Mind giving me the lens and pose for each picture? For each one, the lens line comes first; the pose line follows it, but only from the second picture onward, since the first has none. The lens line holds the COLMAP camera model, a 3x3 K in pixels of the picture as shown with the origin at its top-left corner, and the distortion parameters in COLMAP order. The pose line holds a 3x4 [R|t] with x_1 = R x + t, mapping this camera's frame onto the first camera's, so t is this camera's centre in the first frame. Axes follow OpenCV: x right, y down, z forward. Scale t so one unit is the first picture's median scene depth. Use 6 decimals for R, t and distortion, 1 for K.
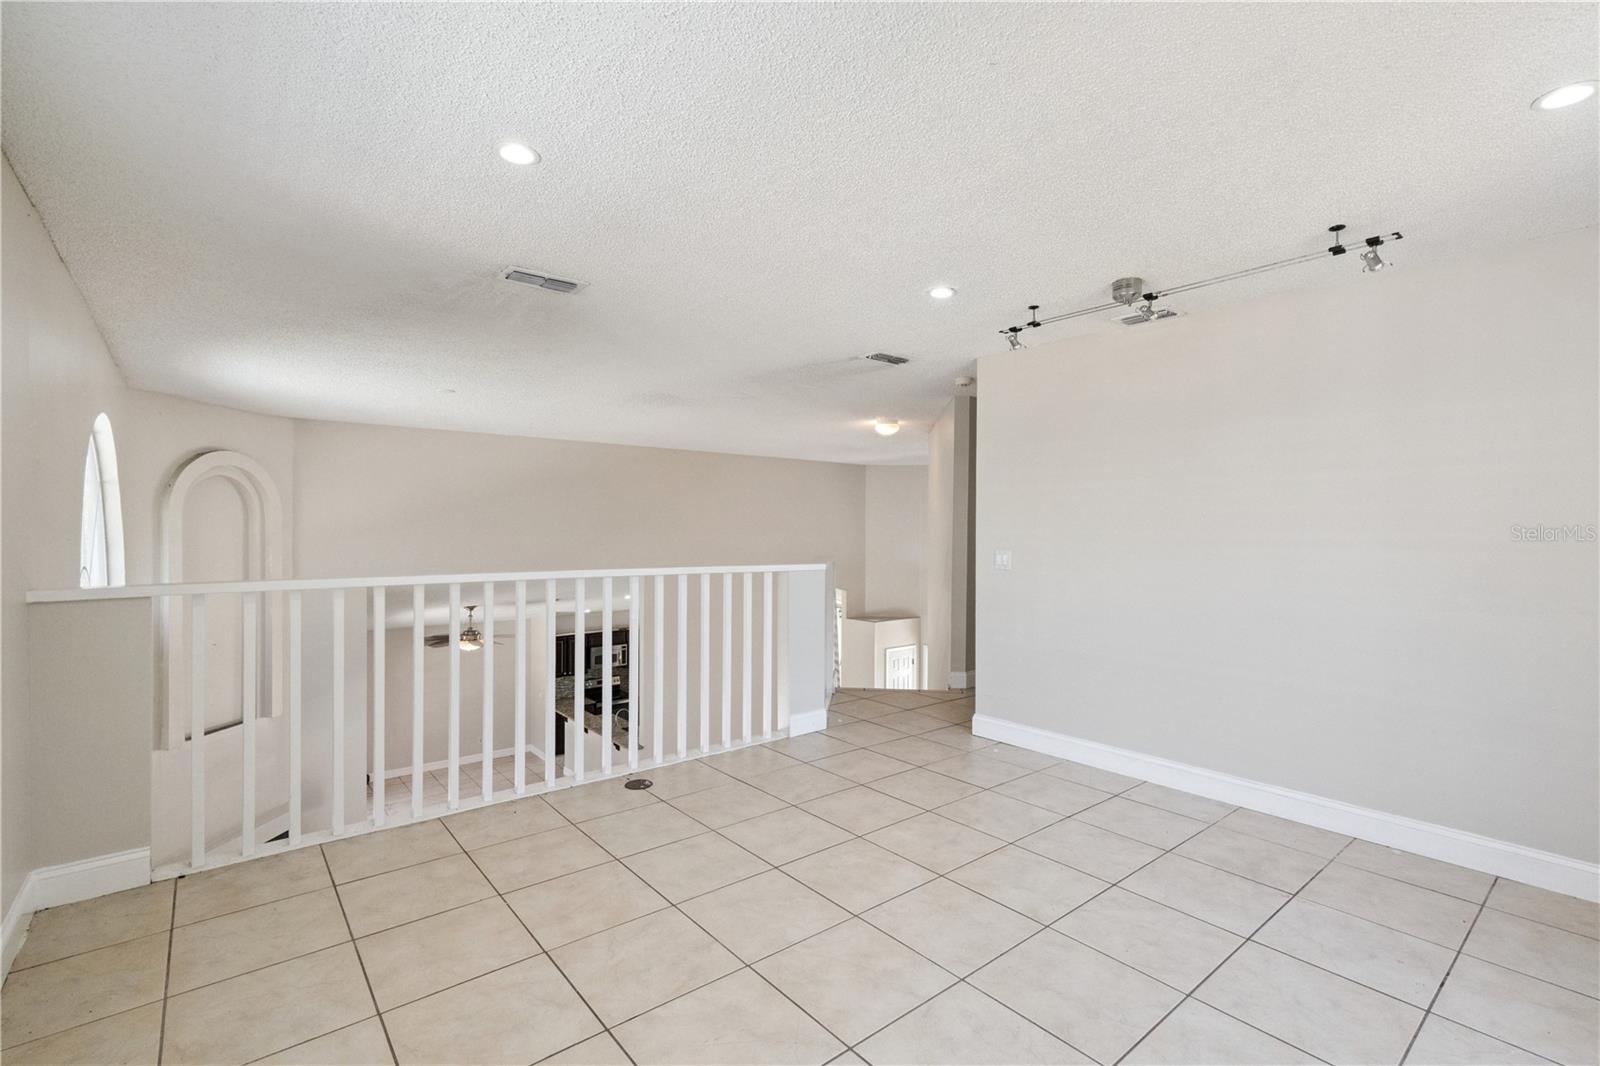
lens RADIAL K [[719.6, 0, 801.5], [0, 719.6, 533.8], [0, 0, 1]] dist [-0.000550, 0.000534]
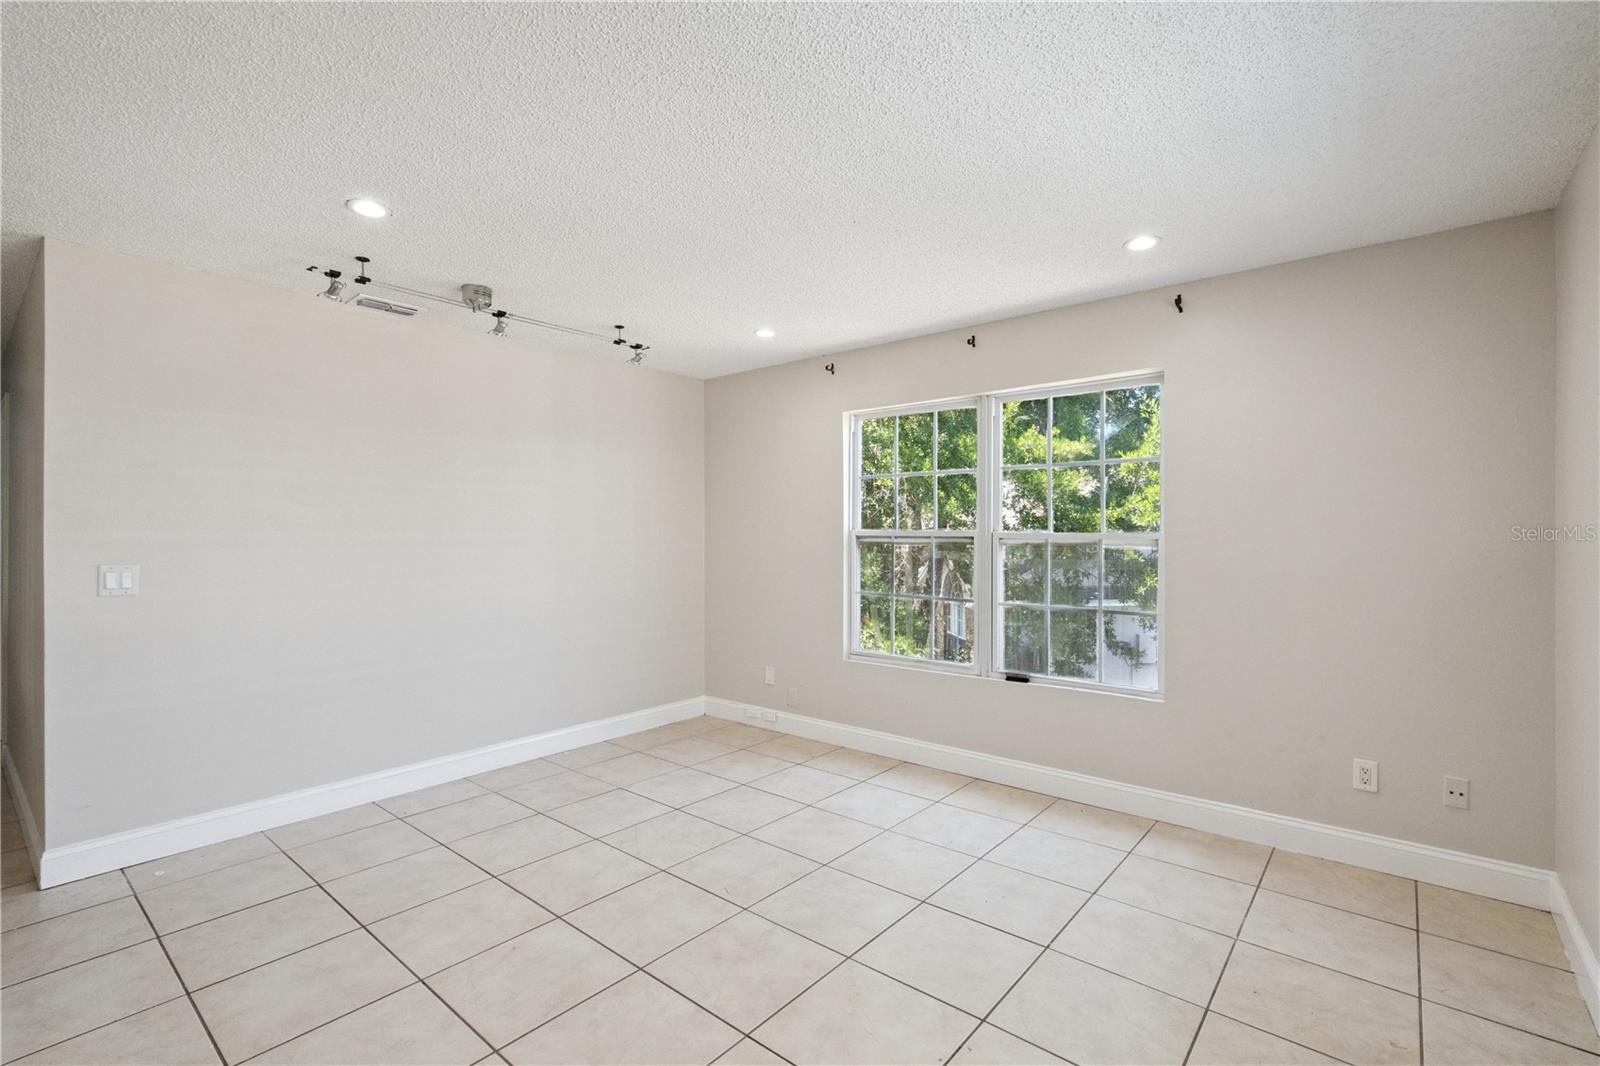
lens RADIAL K [[719.6, 0, 801.5], [0, 719.6, 533.8], [0, 0, 1]] dist [-0.000550, 0.000534]
pose [[-0.179506, -0.007308, 0.983730, -0.620108], [0.006724, 0.999940, 0.008655, -0.008489], [-0.983734, 0.008168, -0.179446, 0.718357]]
